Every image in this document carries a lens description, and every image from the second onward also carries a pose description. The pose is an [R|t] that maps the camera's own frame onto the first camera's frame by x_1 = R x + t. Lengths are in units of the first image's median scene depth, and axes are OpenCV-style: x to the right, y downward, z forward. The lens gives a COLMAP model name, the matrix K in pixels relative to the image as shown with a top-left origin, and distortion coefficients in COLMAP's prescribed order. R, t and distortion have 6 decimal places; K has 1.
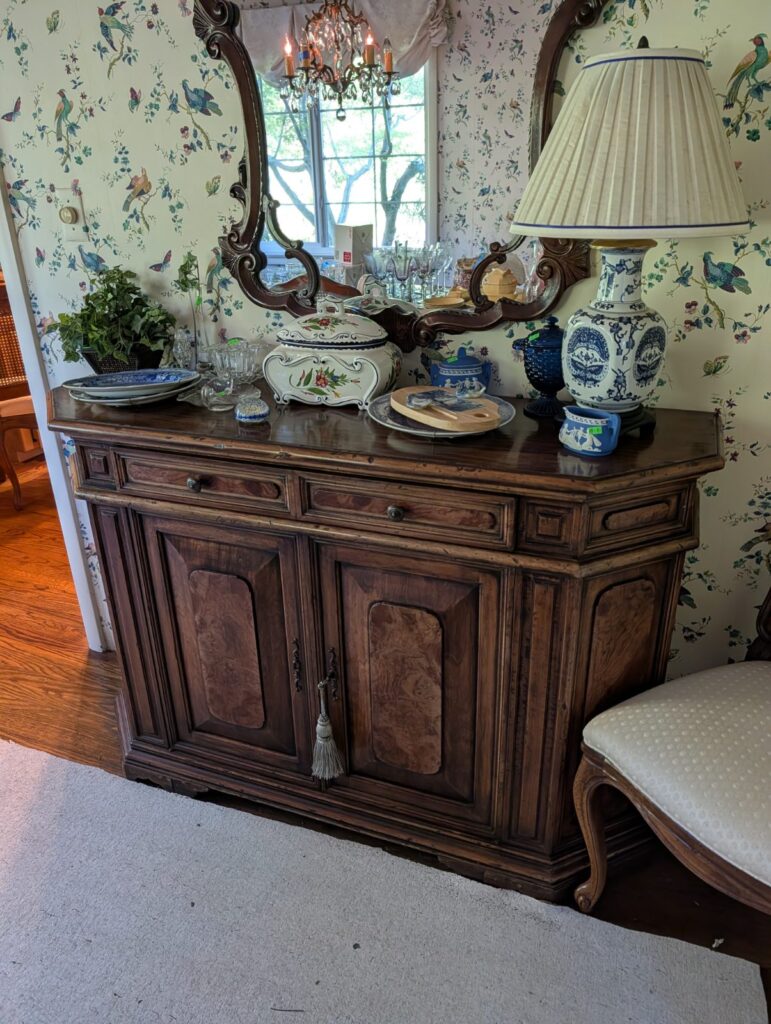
lens RADIAL K [[738.1, 0, 390.2], [0, 738.1, 521.8], [0, 0, 1]] dist [0.007305, -0.012097]
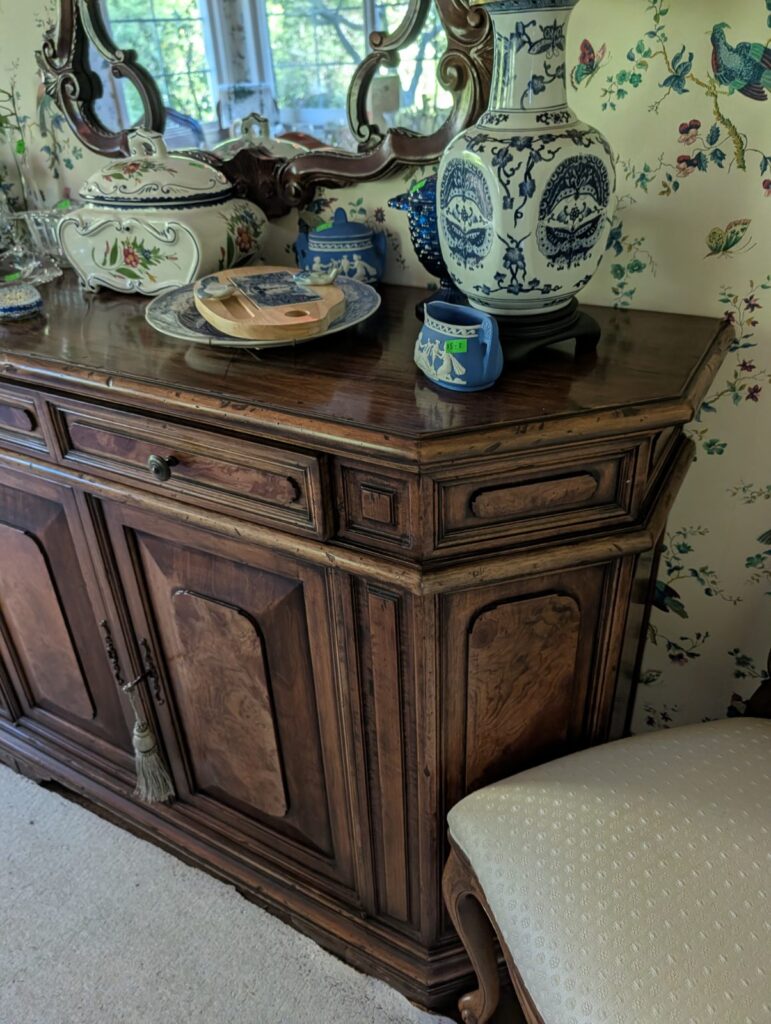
lens RADIAL K [[738.1, 0, 385.5], [0, 738.1, 503.5], [0, 0, 1]] dist [0.007305, -0.012097]
pose [[0.988045, 0.059125, -0.142377, 0.270220], [-0.043179, 0.992703, 0.112592, -0.056447], [0.147995, -0.105098, 0.983388, 0.364231]]
